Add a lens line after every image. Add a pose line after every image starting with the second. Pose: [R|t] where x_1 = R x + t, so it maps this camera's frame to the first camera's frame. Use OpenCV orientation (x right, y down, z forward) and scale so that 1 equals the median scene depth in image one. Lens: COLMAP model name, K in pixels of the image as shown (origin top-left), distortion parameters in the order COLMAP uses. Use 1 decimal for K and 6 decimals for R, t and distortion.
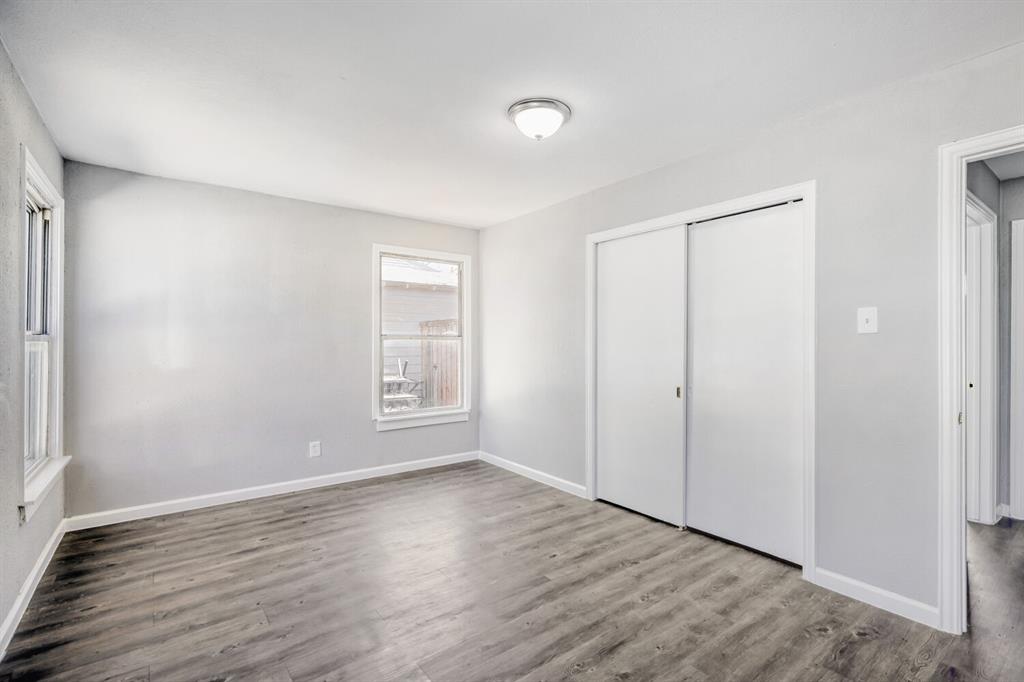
lens RADIAL K [[469.3, 0, 514.4], [0, 469.3, 345.7], [0, 0, 1]] dist [0.004584, 0.000120]
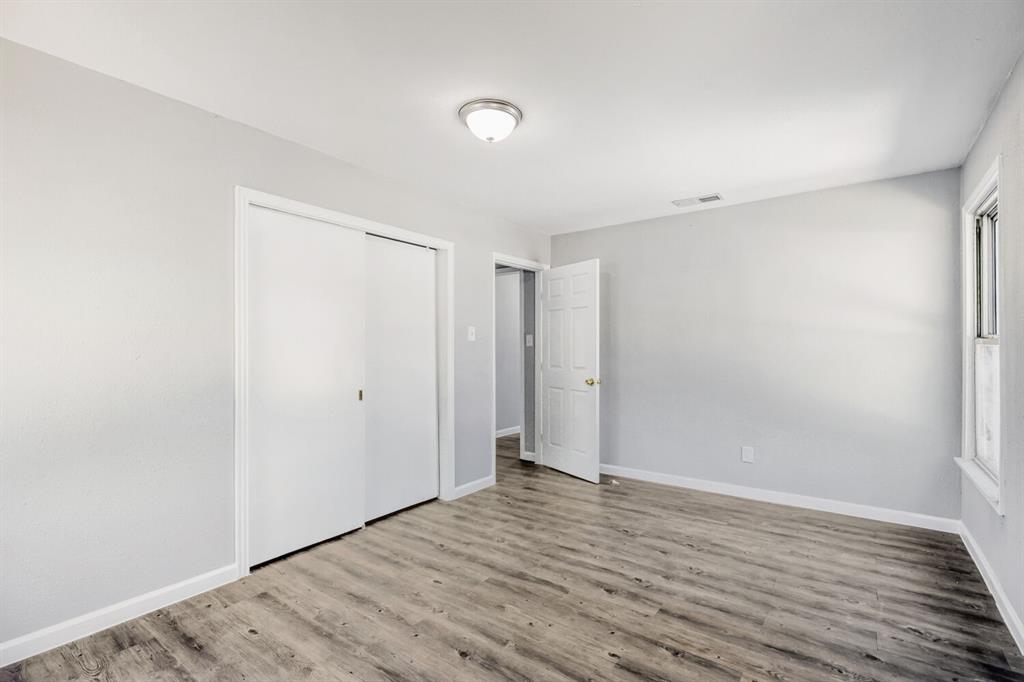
lens RADIAL K [[469.3, 0, 512.6], [0, 469.3, 347.9], [0, 0, 1]] dist [0.004584, 0.000120]
pose [[-0.288687, 0.001201, 0.957423, -0.853709], [0.003951, 0.999992, -0.000063, -0.002016], [-0.957415, 0.003765, -0.288690, 1.161274]]
